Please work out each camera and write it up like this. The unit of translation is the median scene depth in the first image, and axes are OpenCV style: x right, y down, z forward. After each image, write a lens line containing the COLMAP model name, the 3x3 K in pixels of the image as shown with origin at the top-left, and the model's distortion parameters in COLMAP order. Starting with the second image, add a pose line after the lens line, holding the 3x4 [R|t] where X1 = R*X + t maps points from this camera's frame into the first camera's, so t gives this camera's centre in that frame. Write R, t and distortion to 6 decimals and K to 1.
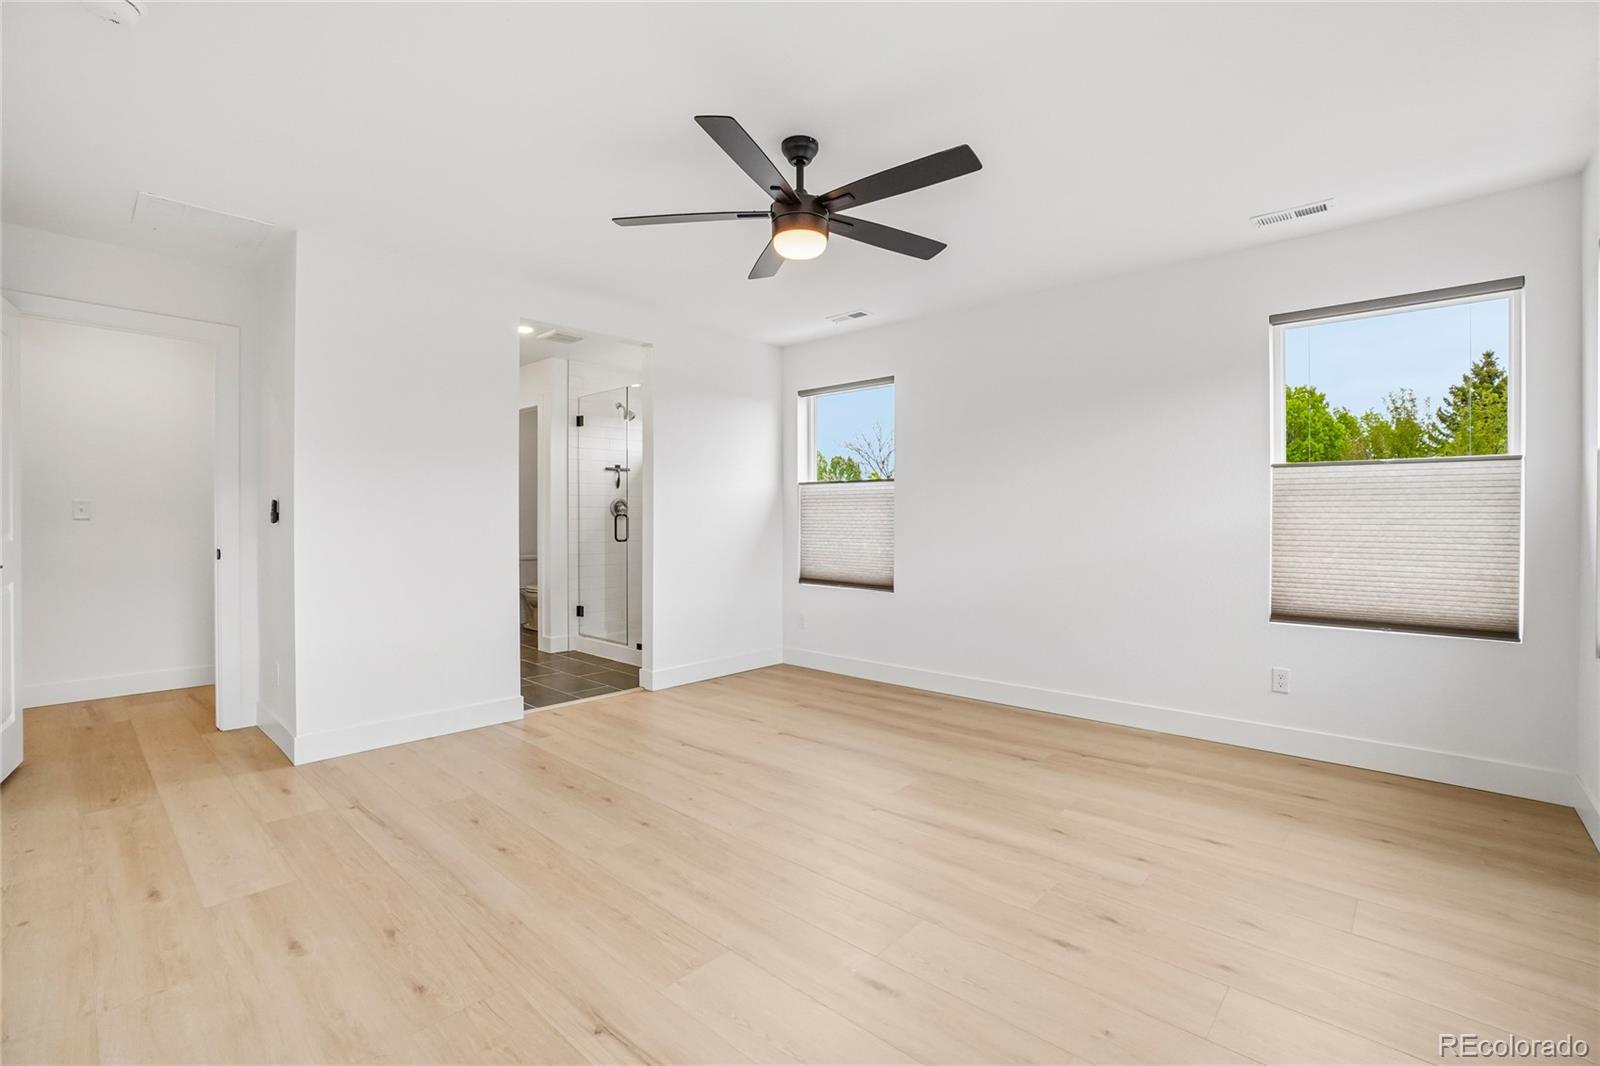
lens RADIAL K [[715.8, 0, 794.7], [0, 715.8, 525.2], [0, 0, 1]] dist [-0.060825, 0.021329]
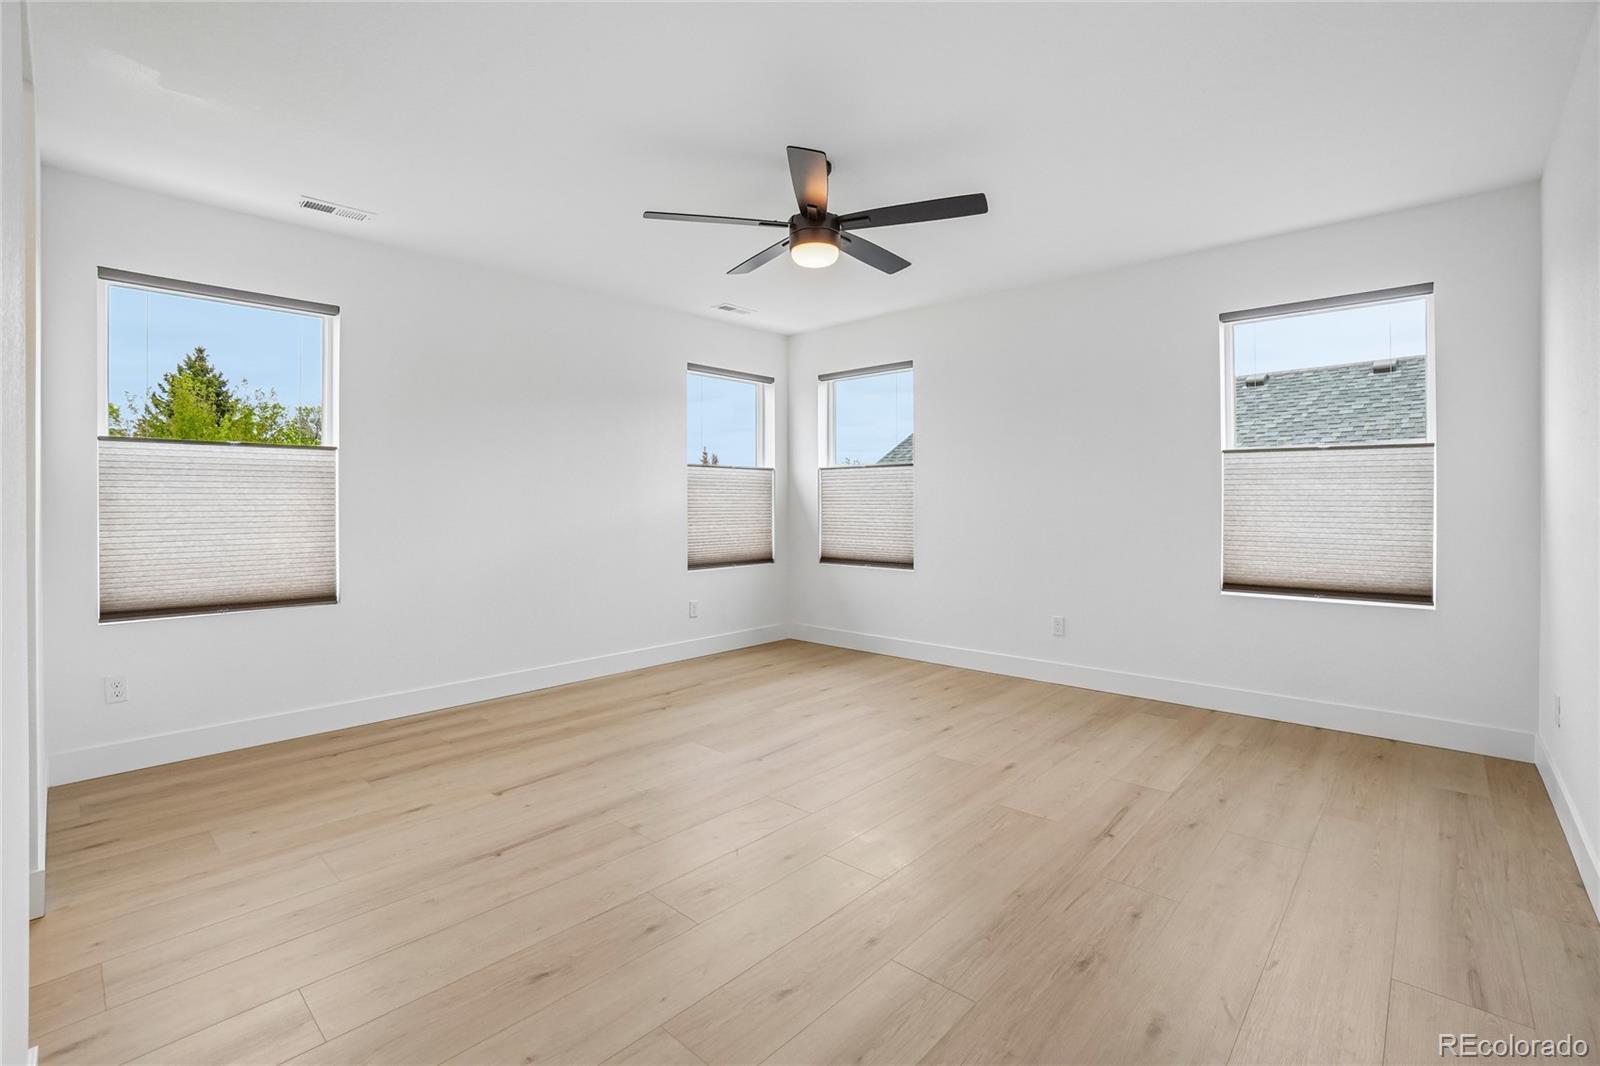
lens RADIAL K [[713.1, 0, 801.3], [0, 713.1, 504.6], [0, 0, 1]] dist [-0.047378, 0.000626]
pose [[-0.001260, -0.005157, 0.999986, -0.665339], [0.012492, 0.999909, 0.005172, -0.004844], [-0.999921, 0.012498, -0.001195, 0.614480]]
